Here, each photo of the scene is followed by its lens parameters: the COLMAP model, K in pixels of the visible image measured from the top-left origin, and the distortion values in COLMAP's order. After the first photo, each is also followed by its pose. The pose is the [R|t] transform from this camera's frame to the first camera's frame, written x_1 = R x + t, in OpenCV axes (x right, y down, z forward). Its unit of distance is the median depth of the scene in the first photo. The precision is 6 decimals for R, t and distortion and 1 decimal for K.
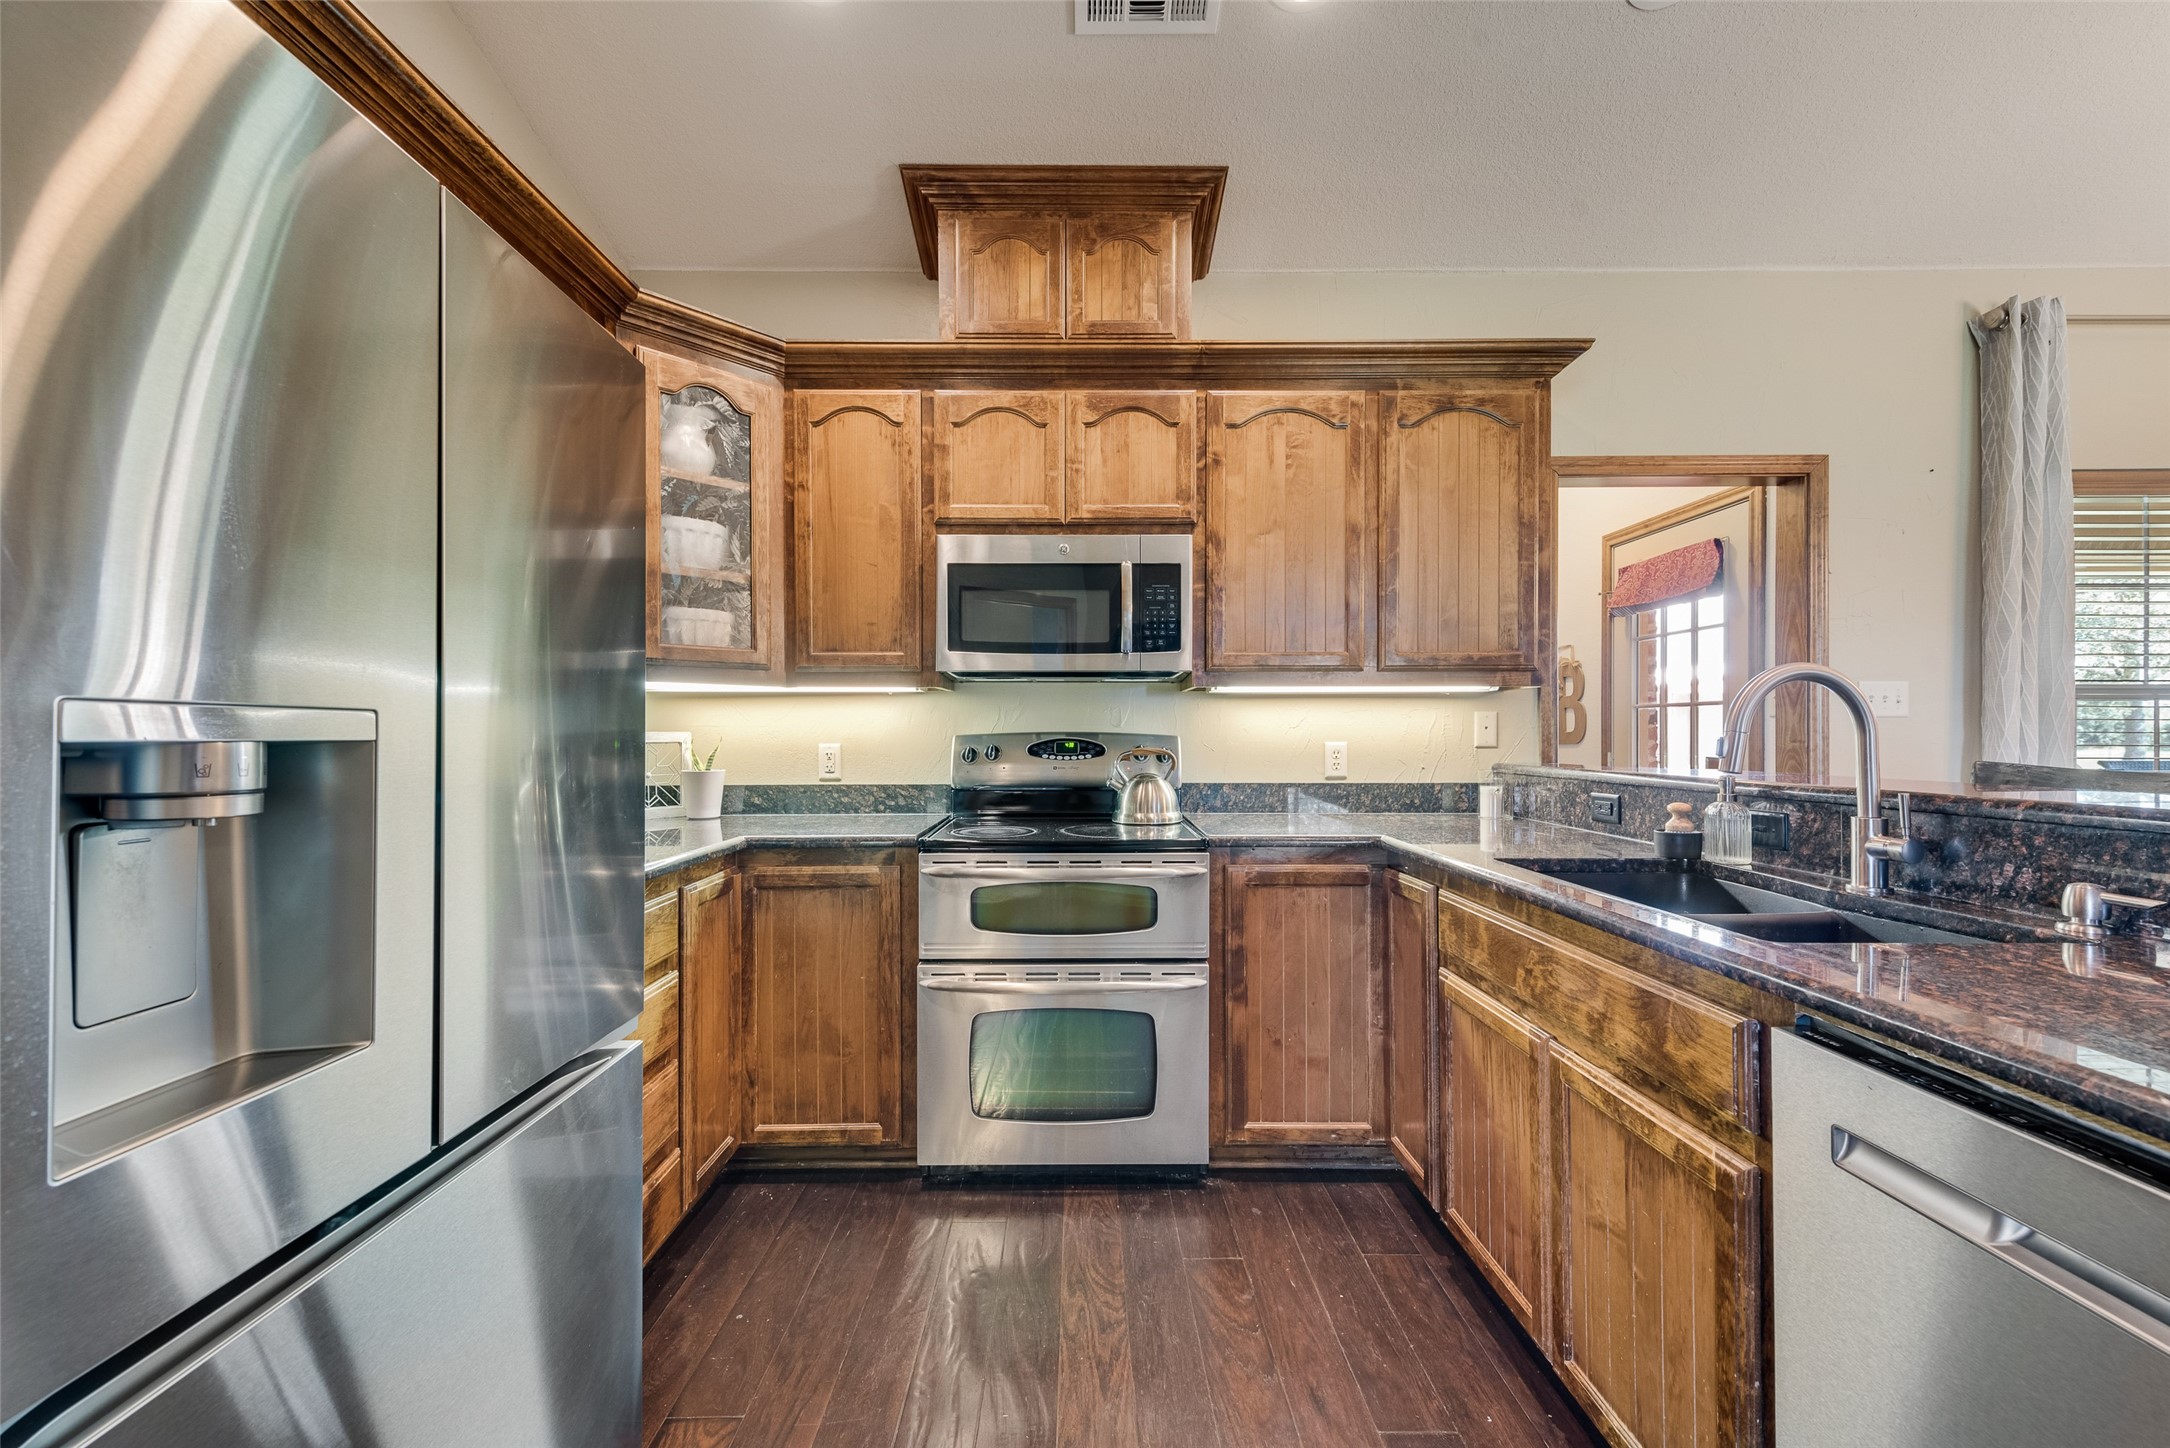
lens RADIAL K [[853.7, 0, 1082.5], [0, 853.7, 734.4], [0, 0, 1]] dist [0.016349, -0.003682]
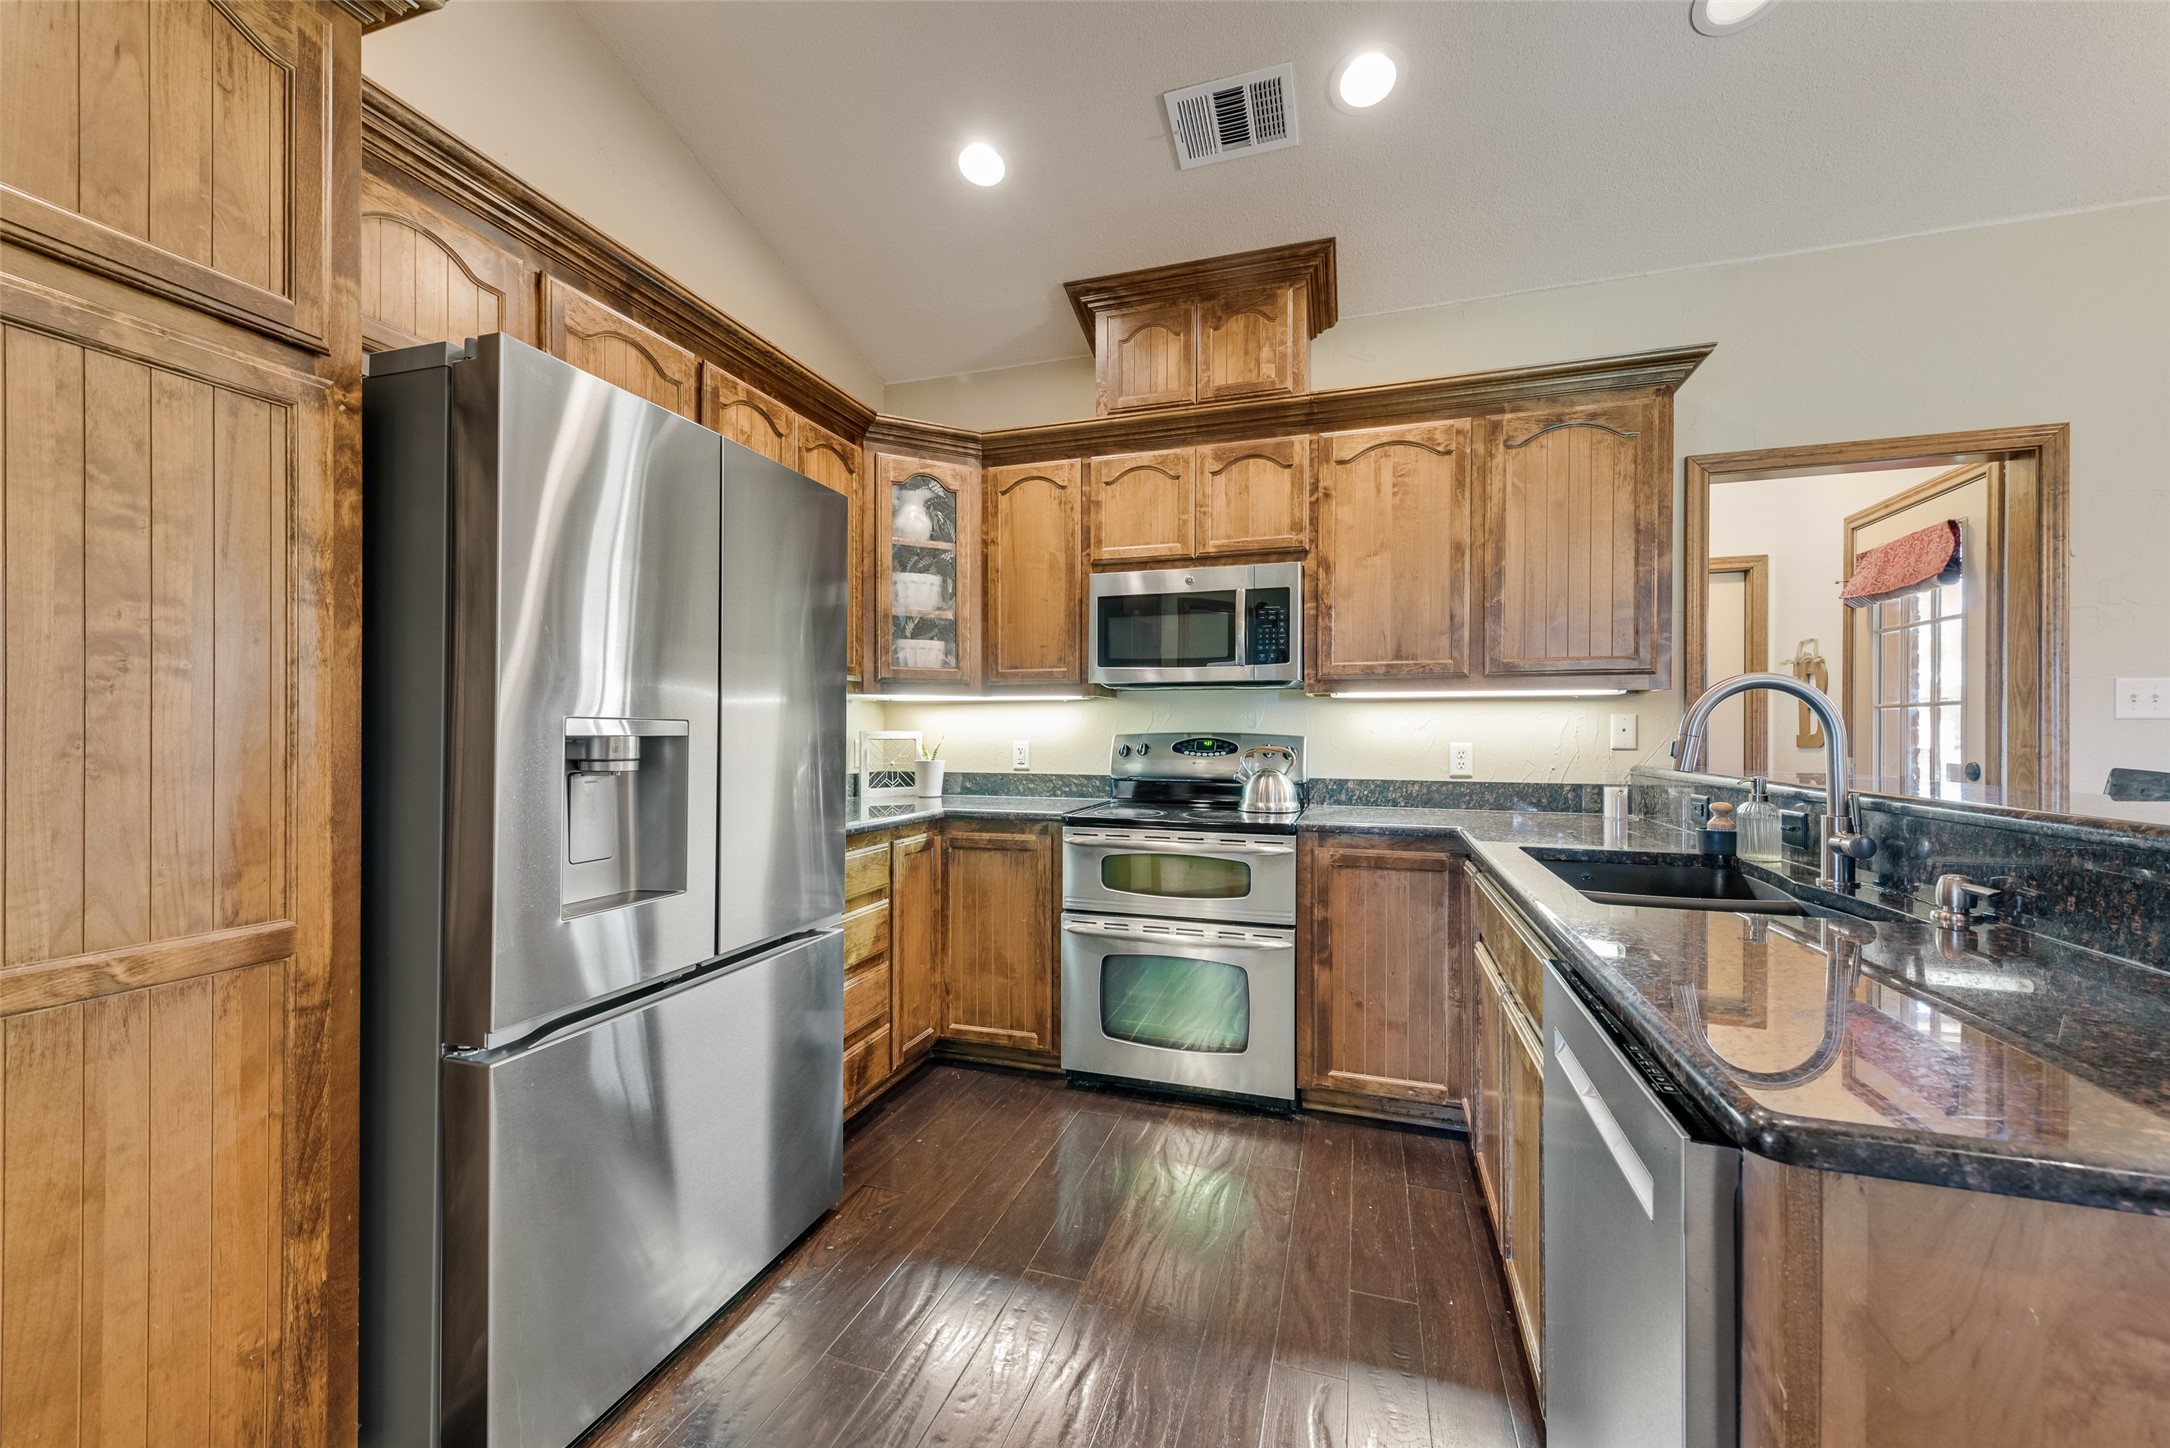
lens RADIAL K [[853.7, 0, 1082.5], [0, 853.7, 734.4], [0, 0, 1]] dist [0.016349, -0.003682]
pose [[0.947730, 0.005177, -0.319030, 0.217897], [-0.005009, 0.999987, 0.001348, -0.000954], [0.319033, 0.000321, 0.947744, -0.185317]]
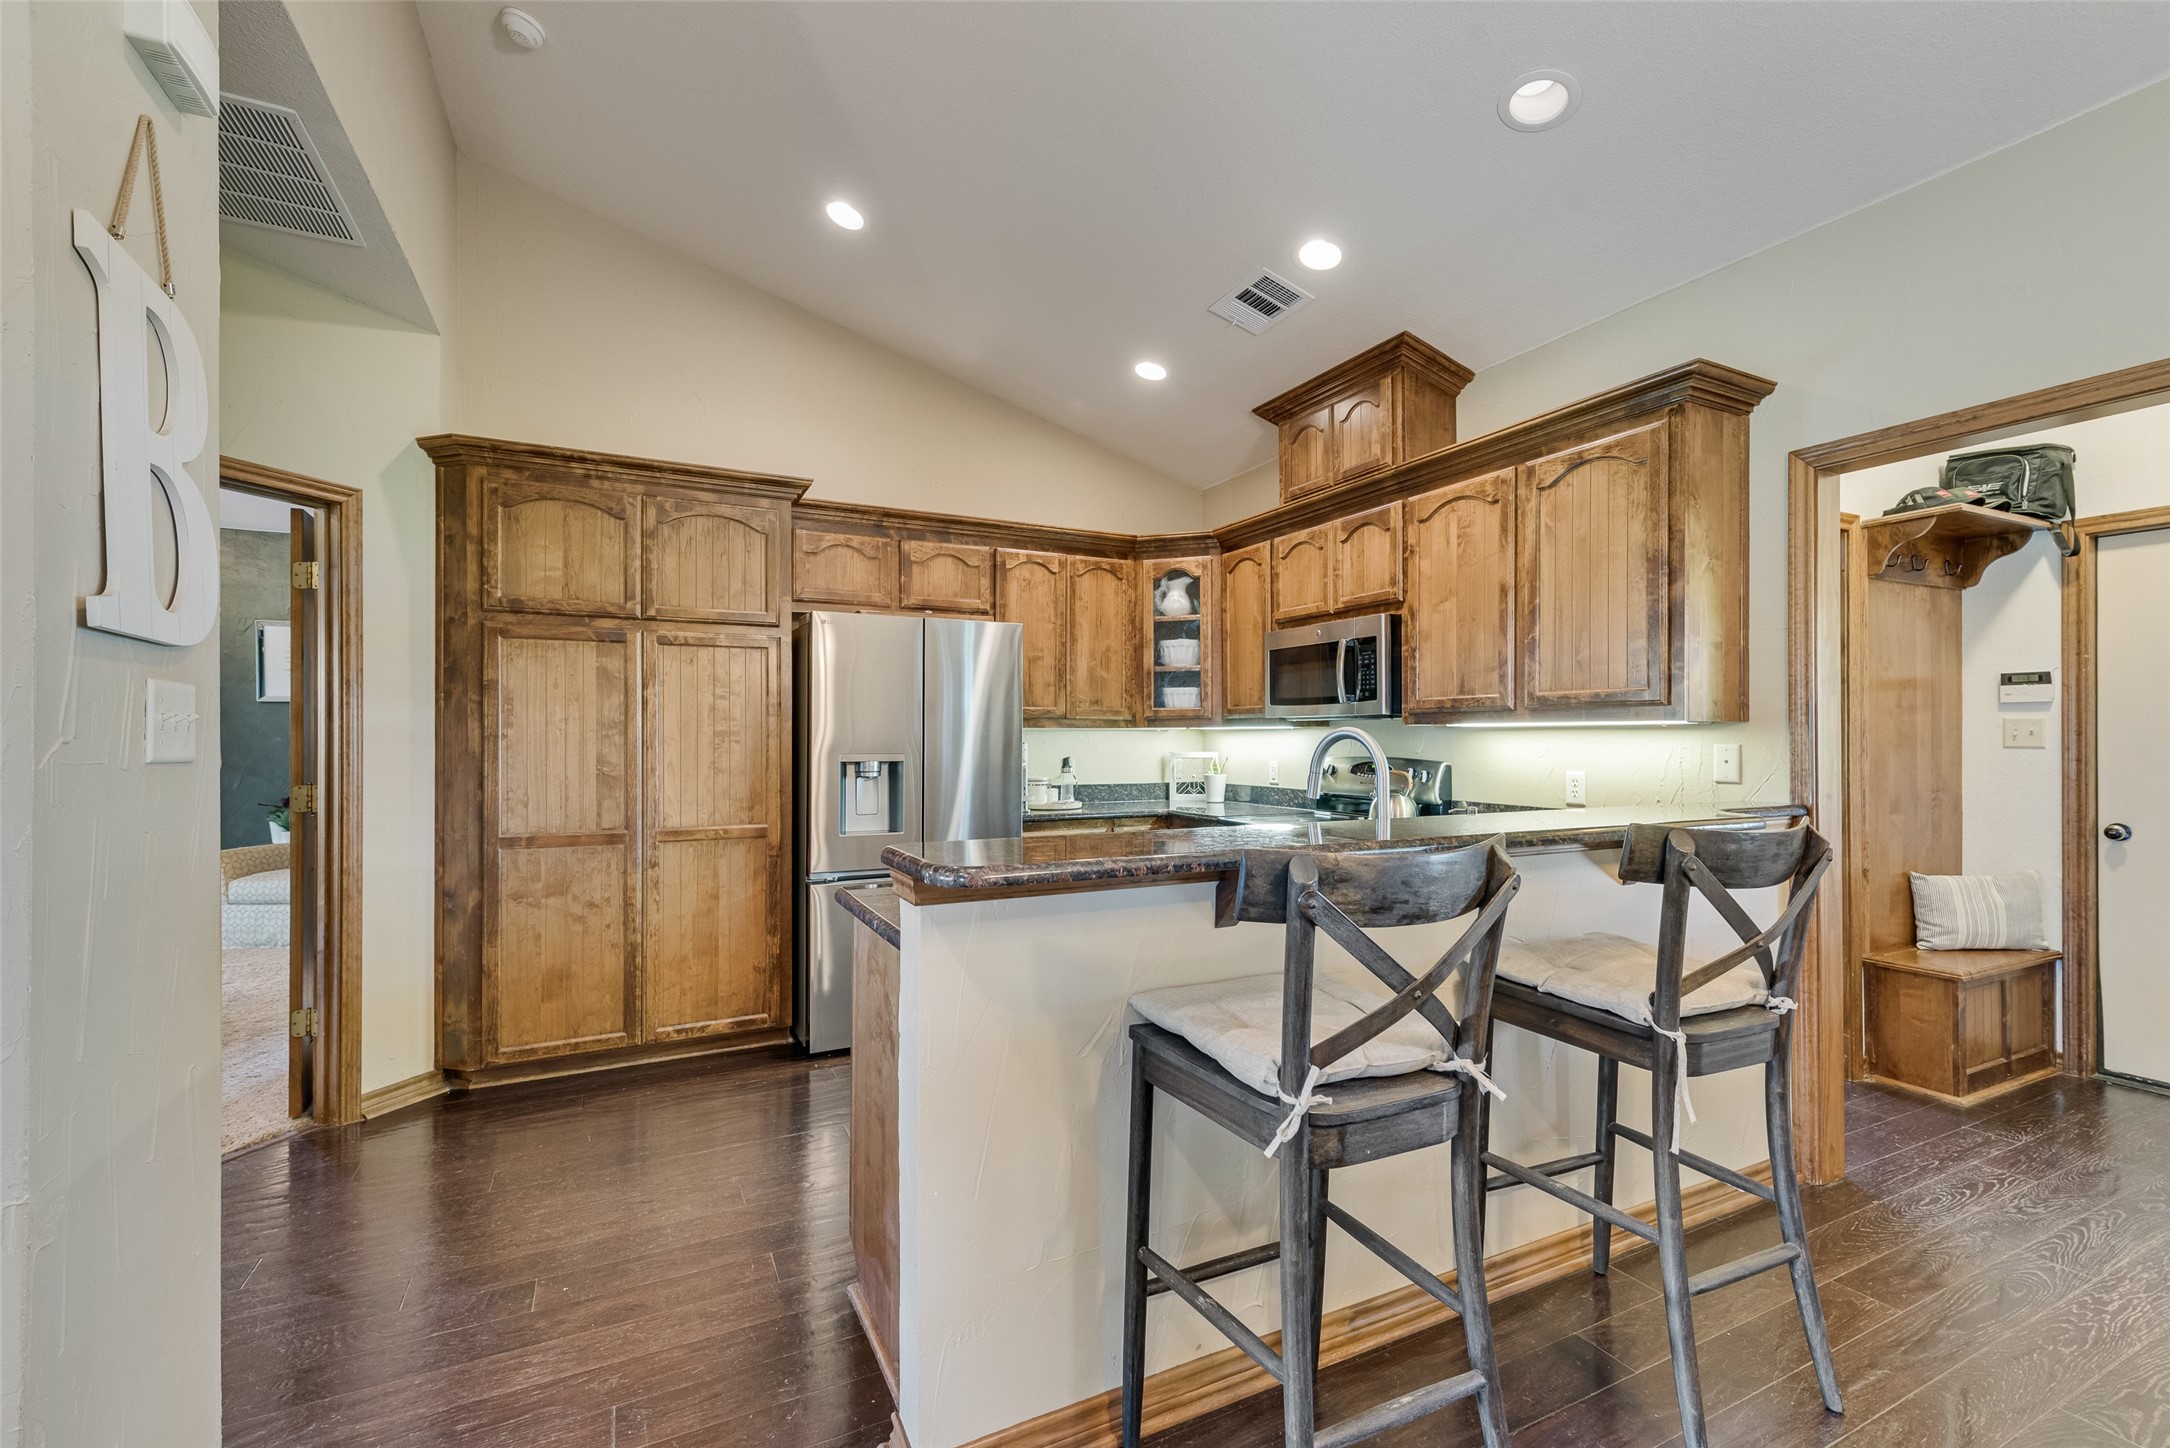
lens RADIAL K [[921.9, 0, 1075.4], [0, 921.9, 734.4], [0, 0, 1]] dist [0.018574, -0.000117]
pose [[0.434250, -0.000840, -0.900792, 1.223813], [-0.001430, 0.999998, -0.001622, -0.039272], [0.900791, 0.001993, 0.434248, -0.070388]]
